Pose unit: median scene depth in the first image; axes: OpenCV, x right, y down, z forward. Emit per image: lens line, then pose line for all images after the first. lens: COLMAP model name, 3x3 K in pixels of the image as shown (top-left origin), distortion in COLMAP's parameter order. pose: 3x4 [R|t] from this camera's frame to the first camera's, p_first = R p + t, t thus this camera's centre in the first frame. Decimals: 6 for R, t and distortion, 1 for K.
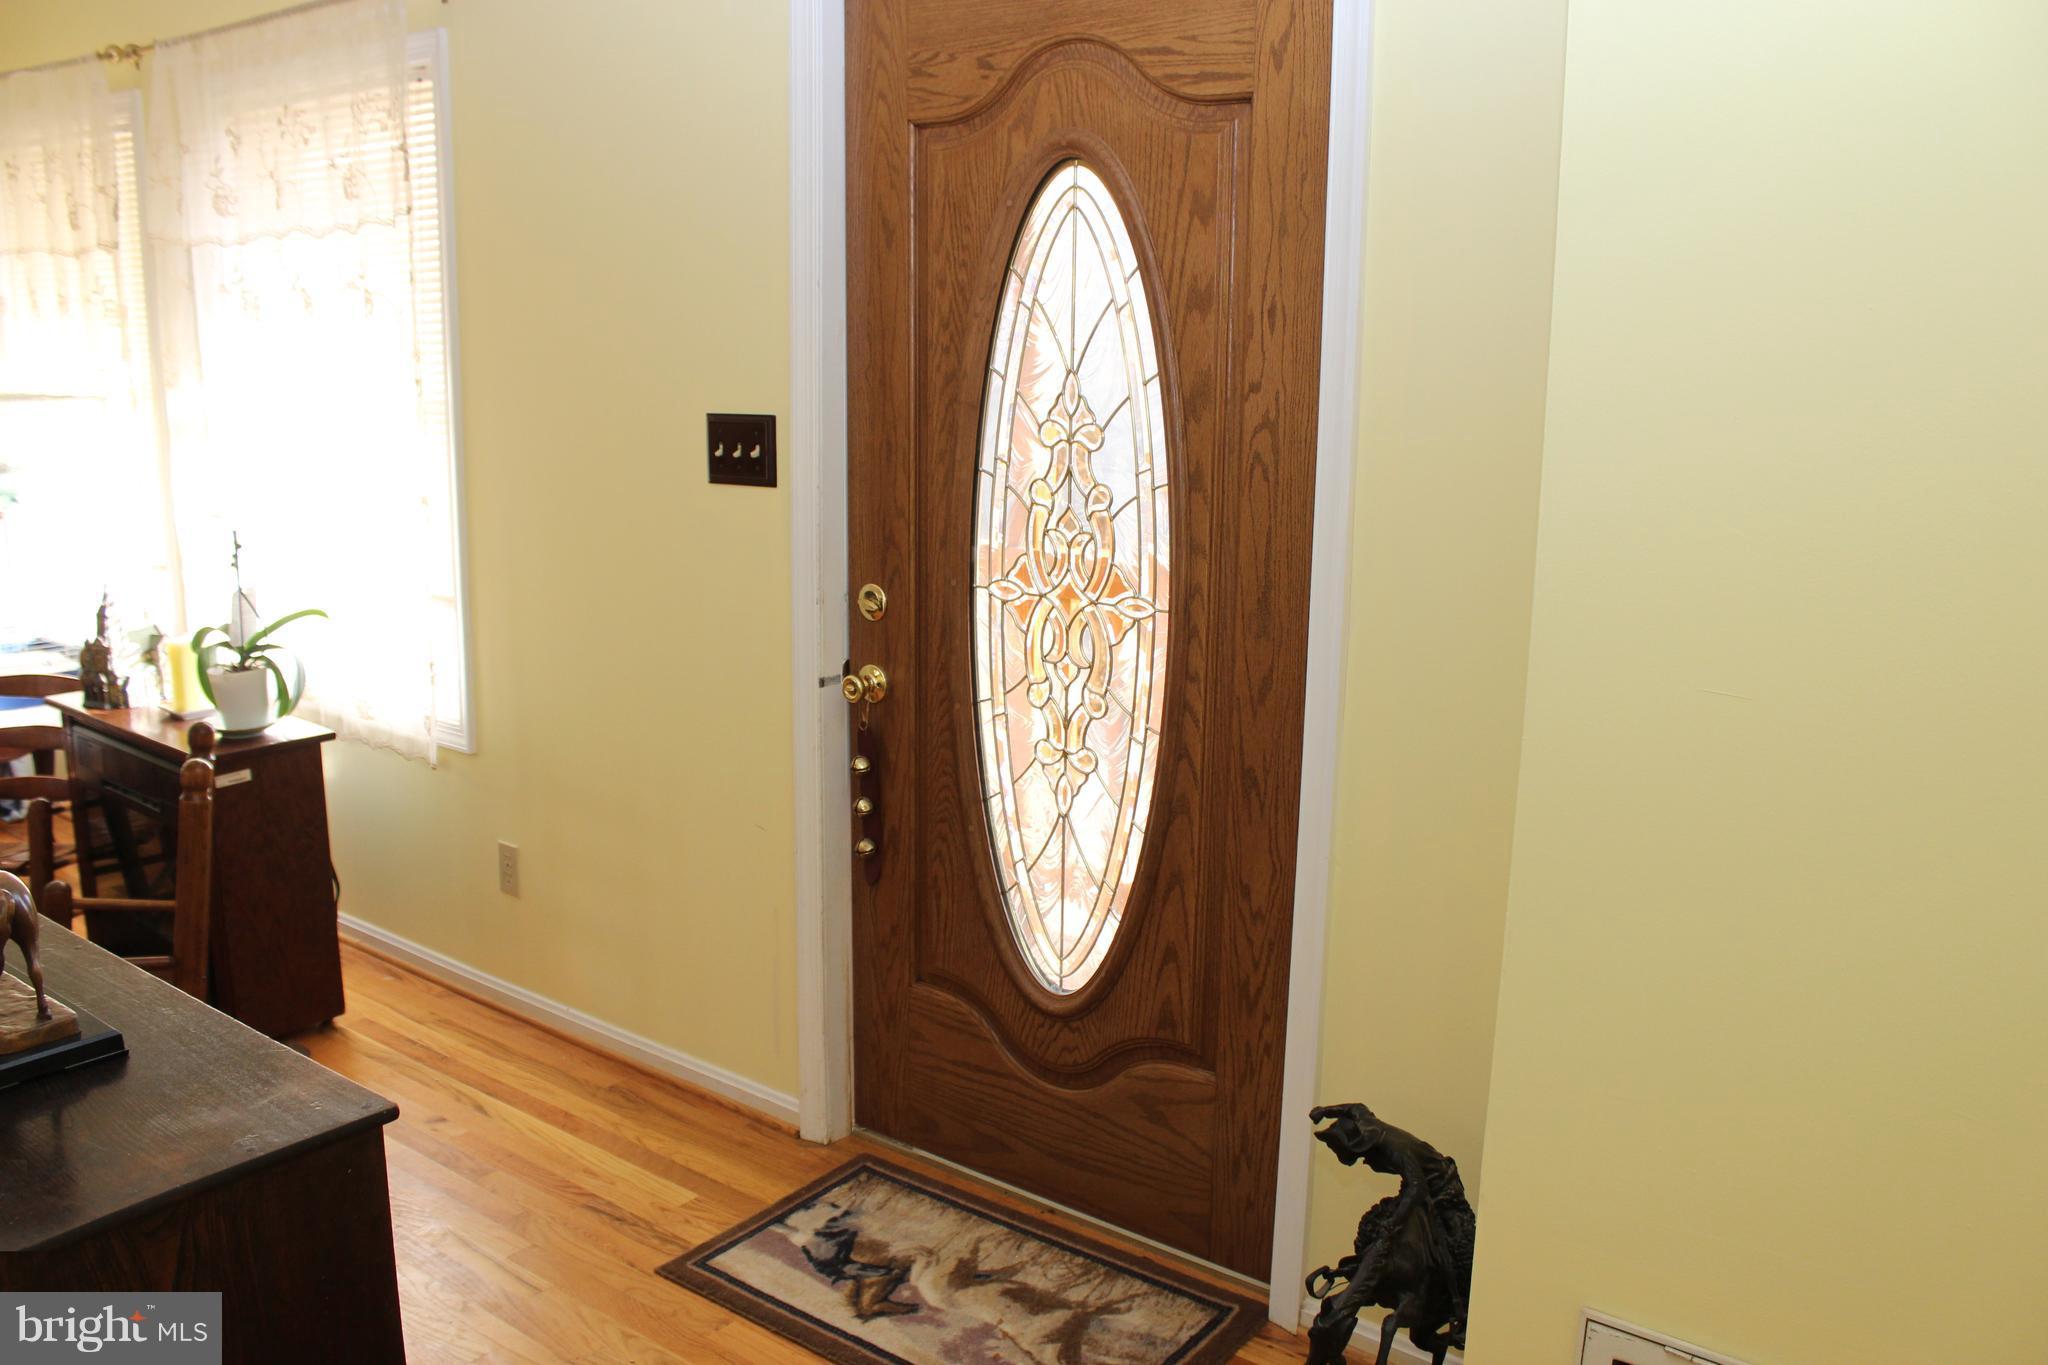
lens RADIAL K [[1702.5, 0, 1024.0], [0, 1702.5, 682.5], [0, 0, 1]] dist [-0.166534, 0.150014]
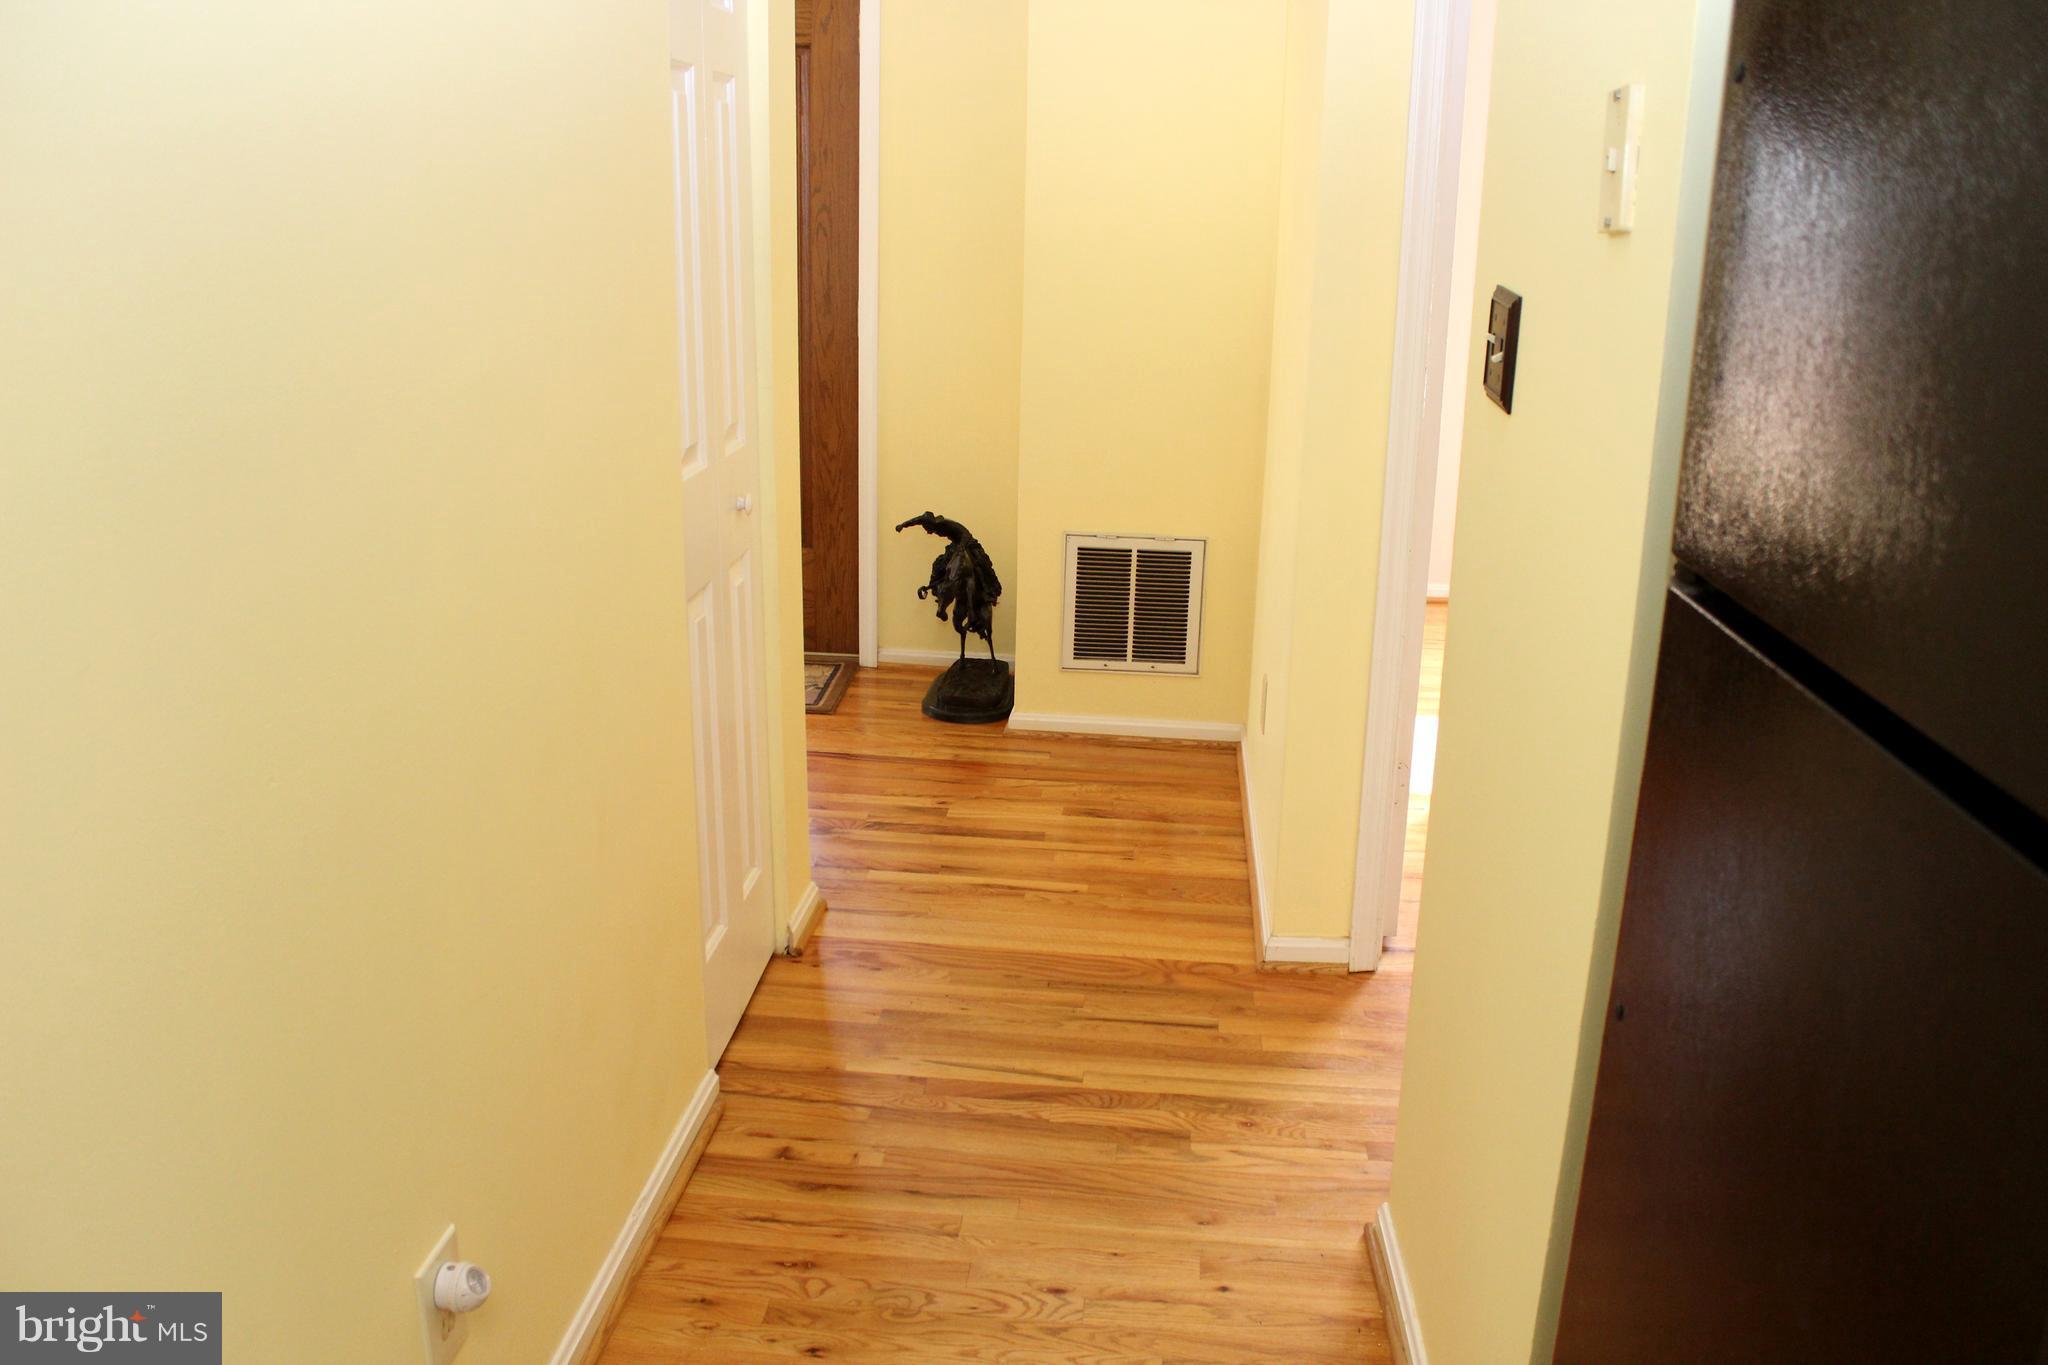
lens RADIAL K [[1702.5, 0, 1024.0], [0, 1702.5, 682.5], [0, 0, 1]] dist [-0.166534, 0.150014]
pose [[0.843493, -0.143046, 0.517743, -0.782223], [0.099258, 0.988797, 0.111484, 0.210838], [-0.527890, -0.042645, 0.848241, -0.865666]]
